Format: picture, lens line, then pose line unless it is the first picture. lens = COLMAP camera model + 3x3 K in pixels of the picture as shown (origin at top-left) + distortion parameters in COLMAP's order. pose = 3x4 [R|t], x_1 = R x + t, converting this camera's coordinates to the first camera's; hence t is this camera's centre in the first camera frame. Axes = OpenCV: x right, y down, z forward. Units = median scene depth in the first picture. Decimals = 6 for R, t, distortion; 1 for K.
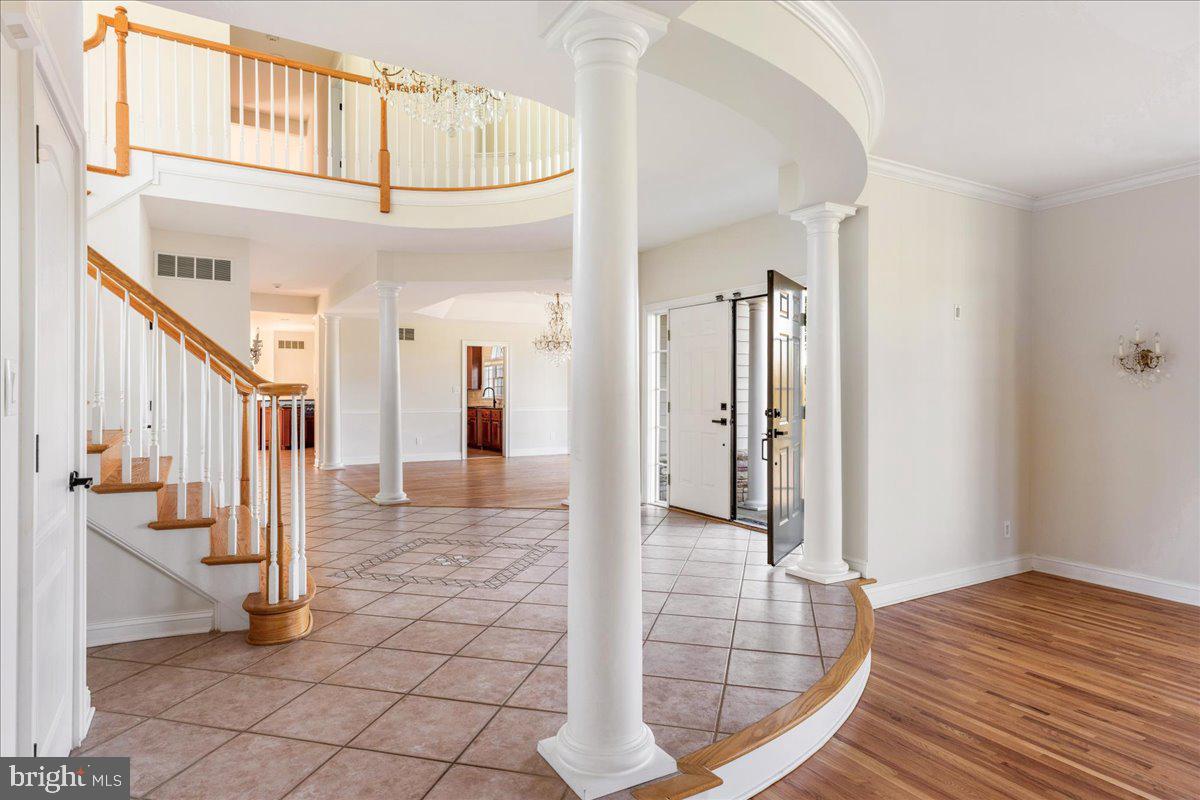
lens RADIAL K [[679.5, 0, 598.1], [0, 679.5, 389.5], [0, 0, 1]] dist [0.003831, 0.001420]
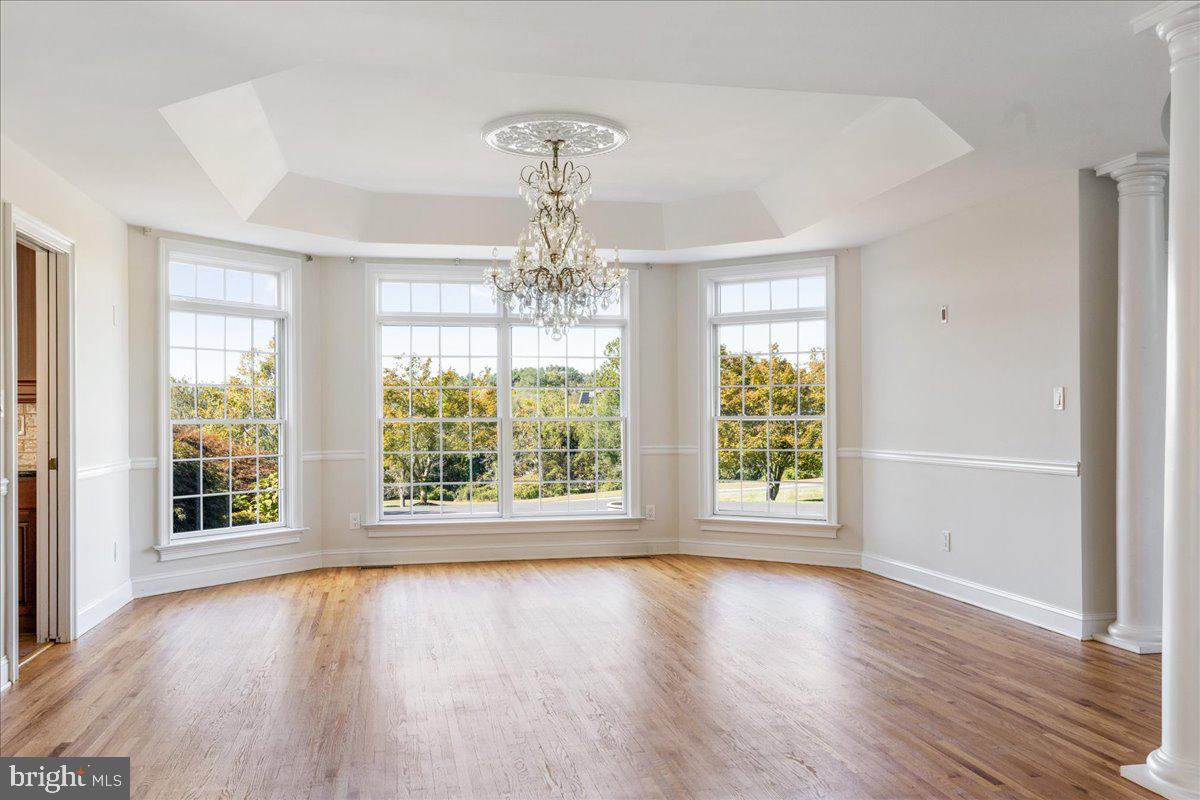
lens RADIAL K [[1003.9, 0, 600.0], [0, 1003.9, 400.0], [0, 0, 1]] dist [0.003586, 0.001523]
pose [[0.318859, 0.015207, 0.947680, -0.770133], [0.004932, 0.999831, -0.017704, 0.012348], [-0.947789, 0.010319, 0.318730, 1.089105]]
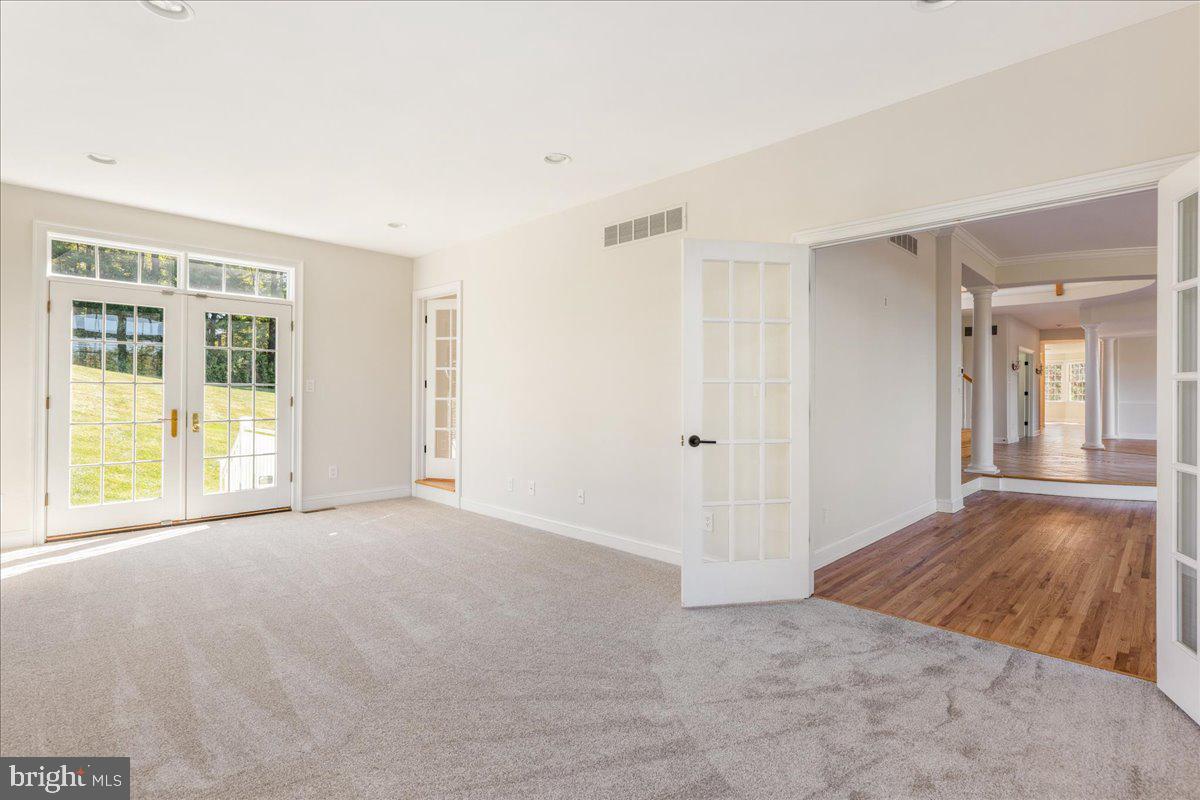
lens RADIAL K [[579.0, 0, 602.3], [0, 579.0, 391.7], [0, 0, 1]] dist [-0.000713, -0.000161]
pose [[0.255430, -0.004277, -0.966818, 0.809621], [-0.001624, 0.999987, -0.004853, 0.028378], [0.966826, 0.002809, 0.255419, -0.604010]]
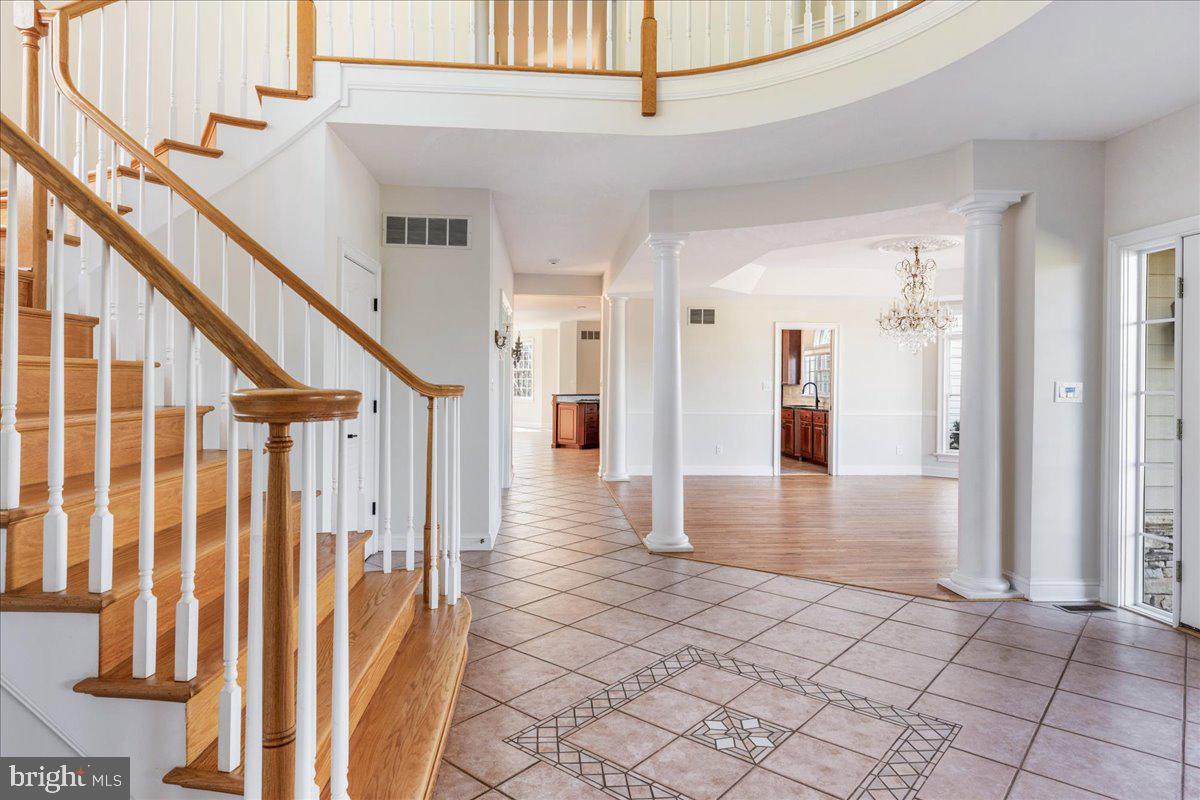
lens RADIAL K [[694.8, 0, 598.3], [0, 694.8, 384.0], [0, 0, 1]] dist [0.012574, 0.000502]
pose [[0.899217, 0.008695, -0.437416, -0.053570], [-0.007248, 0.999961, 0.004979, -0.006823], [0.437442, -0.001307, 0.899246, 0.314071]]
